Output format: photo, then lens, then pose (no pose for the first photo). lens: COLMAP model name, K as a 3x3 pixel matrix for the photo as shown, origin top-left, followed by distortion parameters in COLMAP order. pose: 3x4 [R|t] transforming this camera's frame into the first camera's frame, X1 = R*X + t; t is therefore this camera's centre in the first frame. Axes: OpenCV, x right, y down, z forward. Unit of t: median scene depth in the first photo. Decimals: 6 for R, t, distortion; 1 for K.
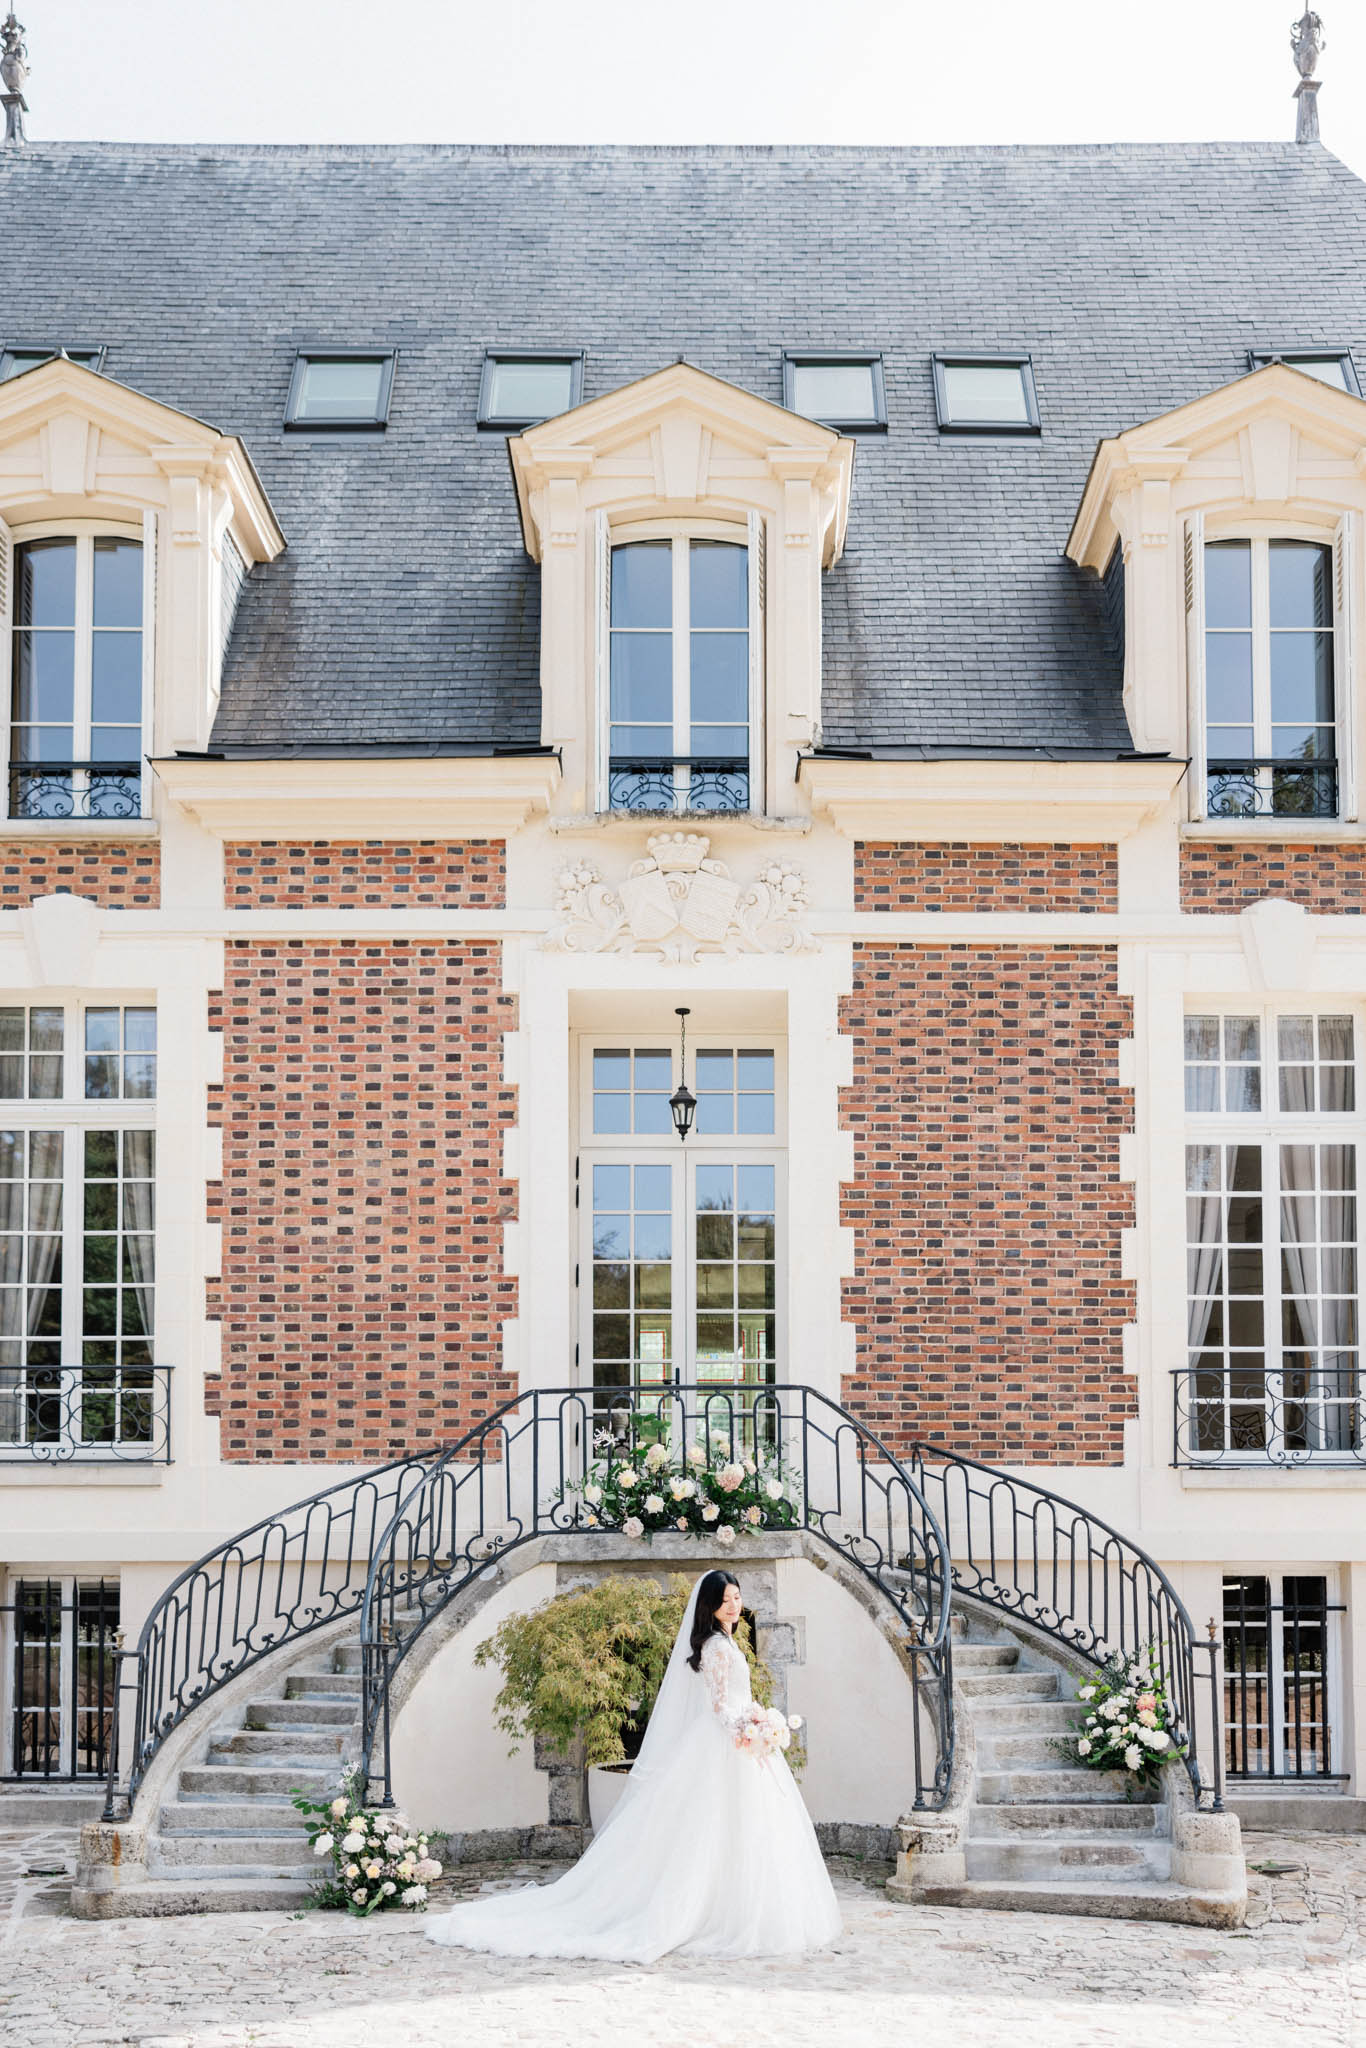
lens RADIAL K [[7726.8, 0, 885.5], [0, 7726.8, 1024.9], [0, 0, 1]] dist [-0.131347, 4.673374]
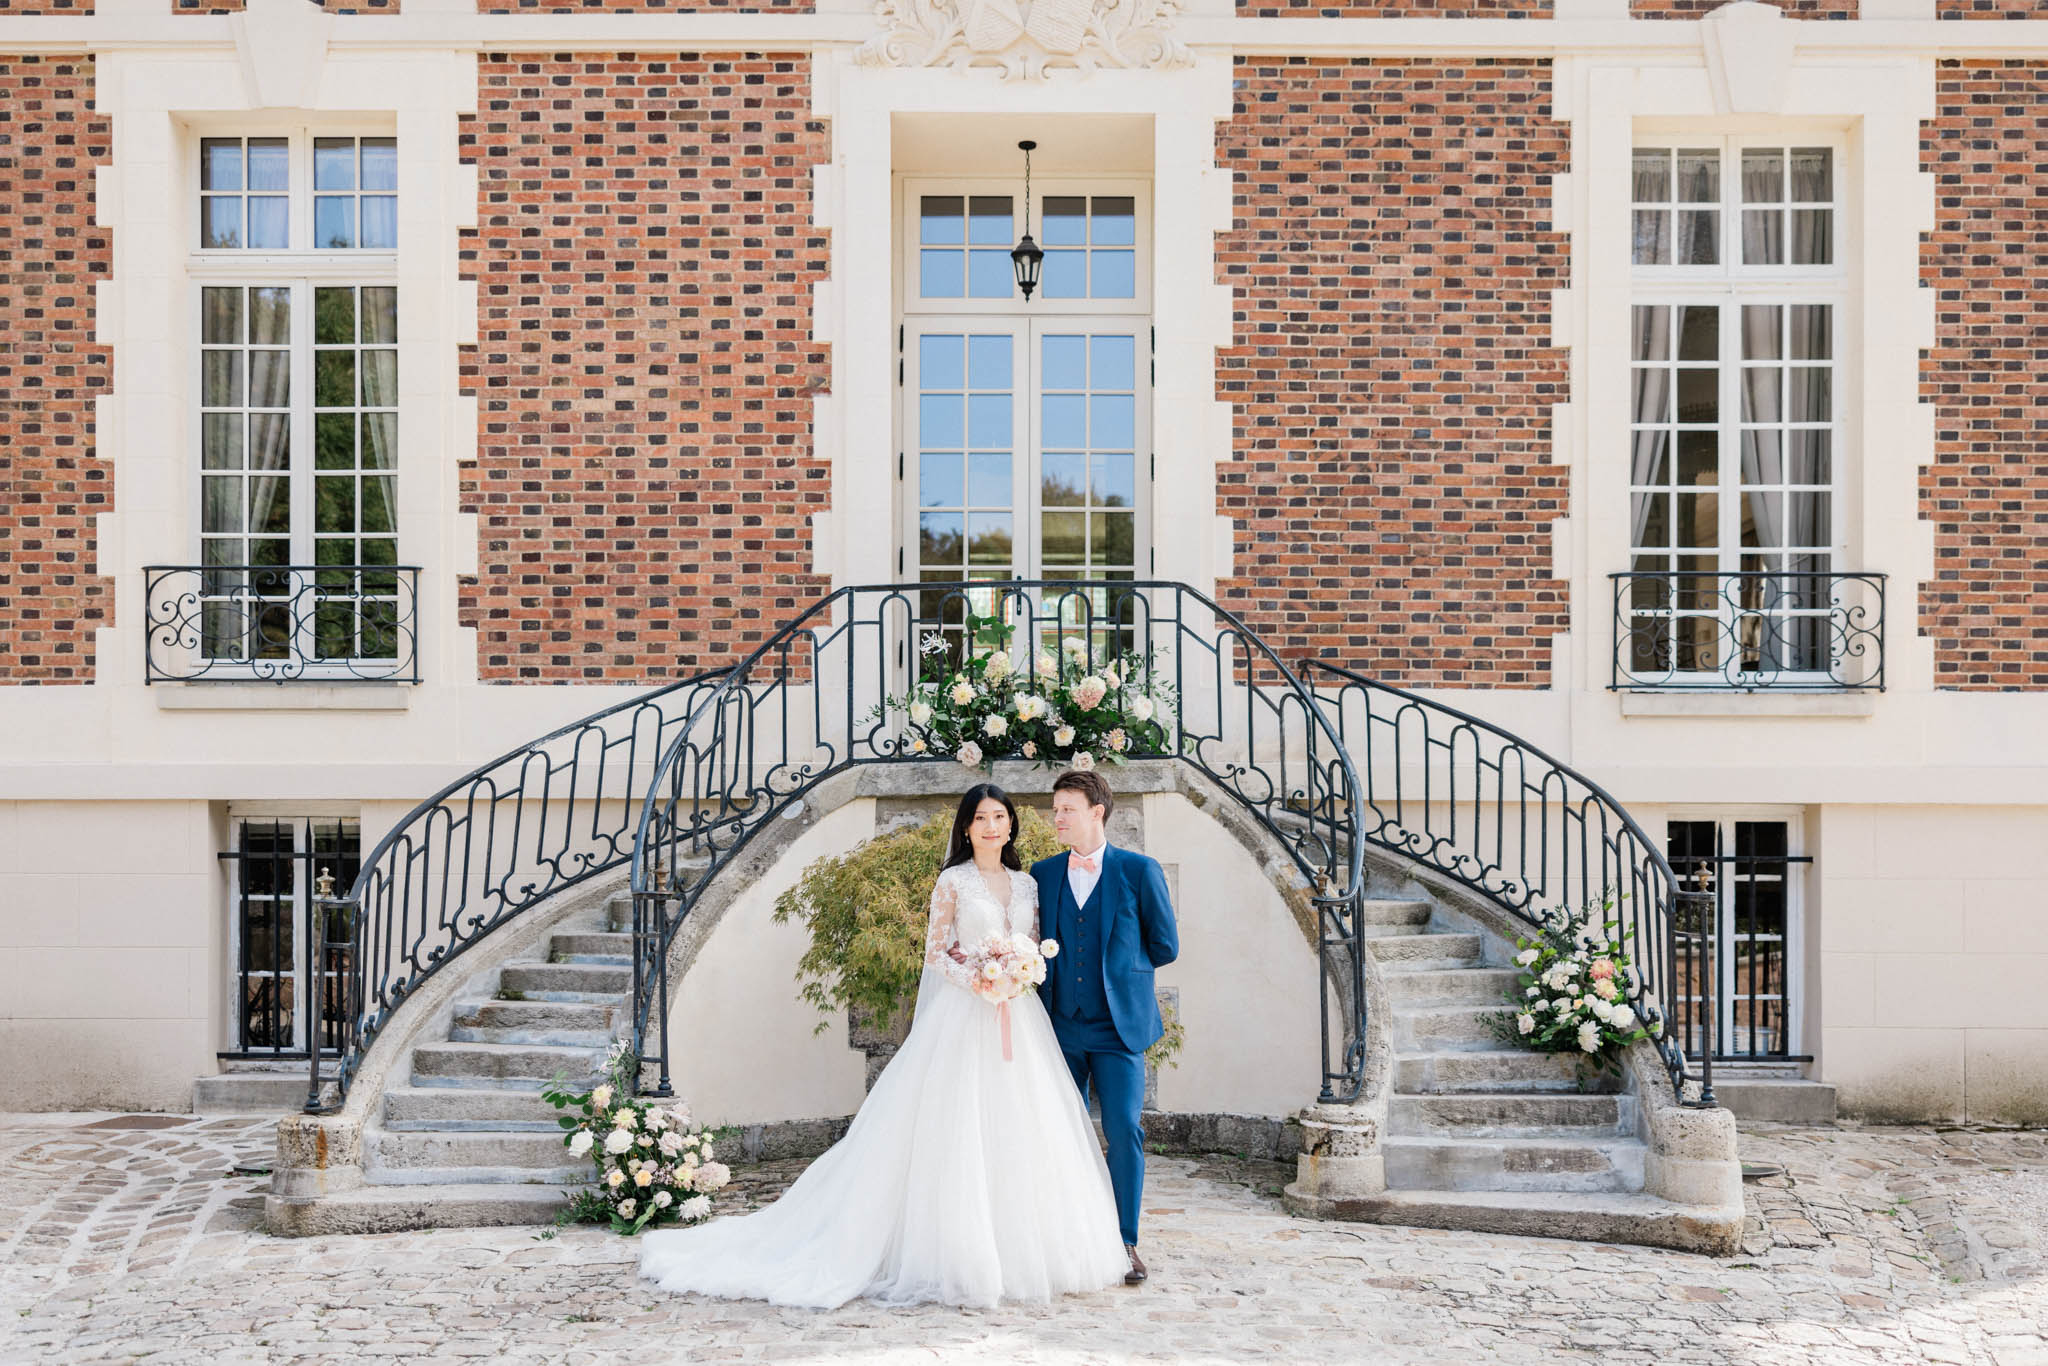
lens RADIAL K [[7726.8, 0, 1024.0], [0, 7726.8, 683.0], [0, 0, 1]] dist [-0.131347, 4.673374]
pose [[0.999706, 0.002434, -0.024123, -0.006515], [-0.001223, 0.998743, 0.050105, 0.015060], [0.024215, -0.050060, 0.998453, 0.166932]]
